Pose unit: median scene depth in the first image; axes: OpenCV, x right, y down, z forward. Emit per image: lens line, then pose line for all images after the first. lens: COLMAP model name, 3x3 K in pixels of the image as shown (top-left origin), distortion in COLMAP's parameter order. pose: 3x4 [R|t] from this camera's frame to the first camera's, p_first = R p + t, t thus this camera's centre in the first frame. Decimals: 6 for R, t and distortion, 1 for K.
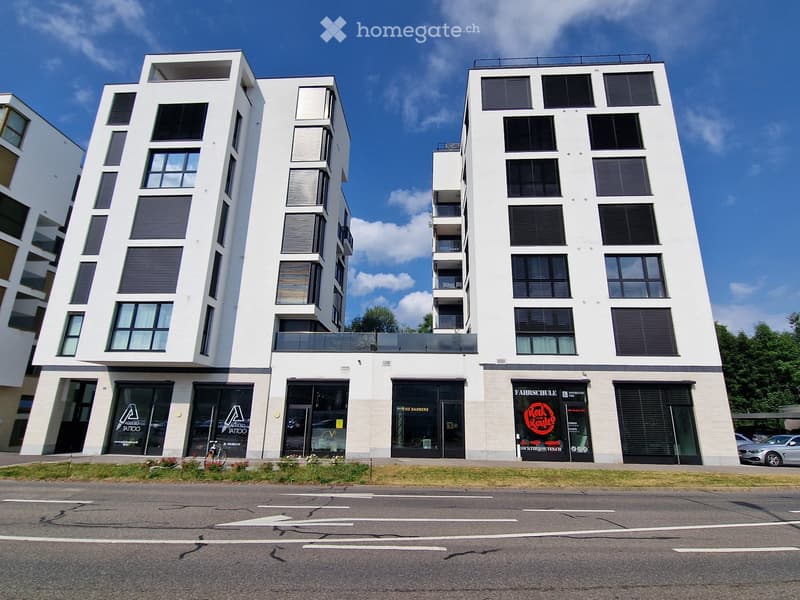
lens RADIAL K [[429.3, 0, 399.2], [0, 429.3, 290.6], [0, 0, 1]] dist [0.000237, -0.000269]
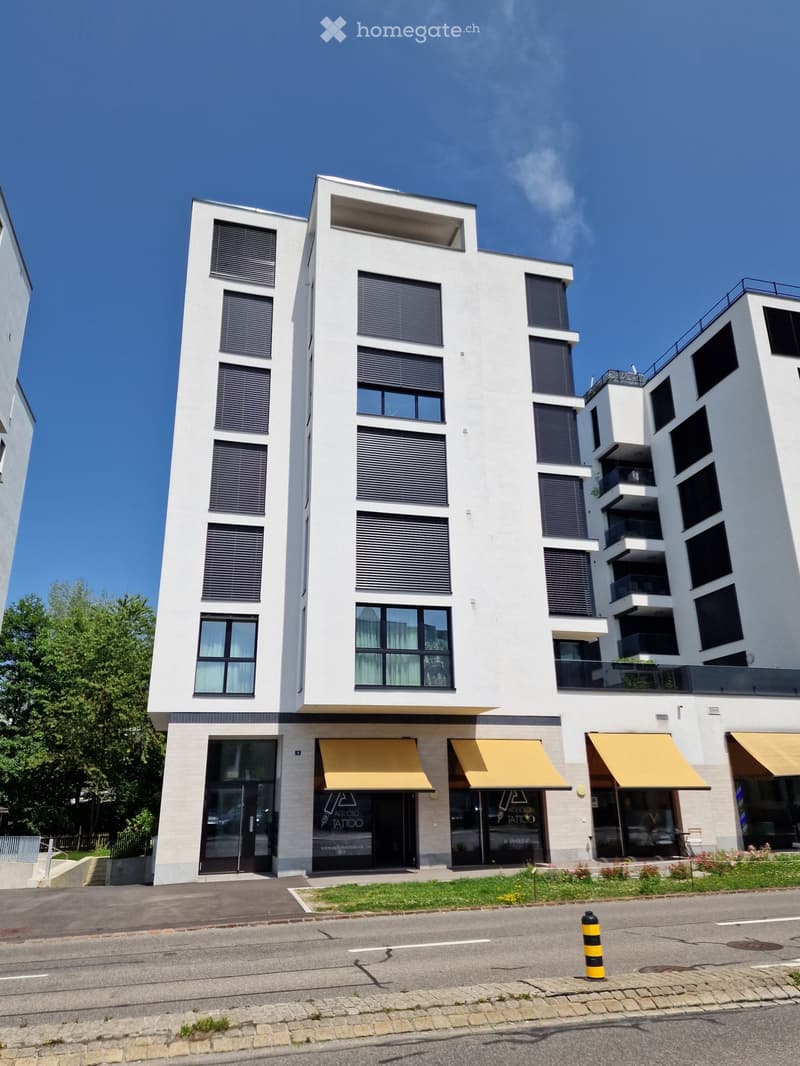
lens RADIAL K [[752.8, 0, 393.6], [0, 752.8, 528.6], [0, 0, 1]] dist [0.093159, -0.121478]
pose [[0.948024, 0.075218, 0.309181, -0.893958], [-0.060312, 0.996522, -0.057506, -0.019014], [-0.312431, 0.035869, 0.949263, -0.008434]]
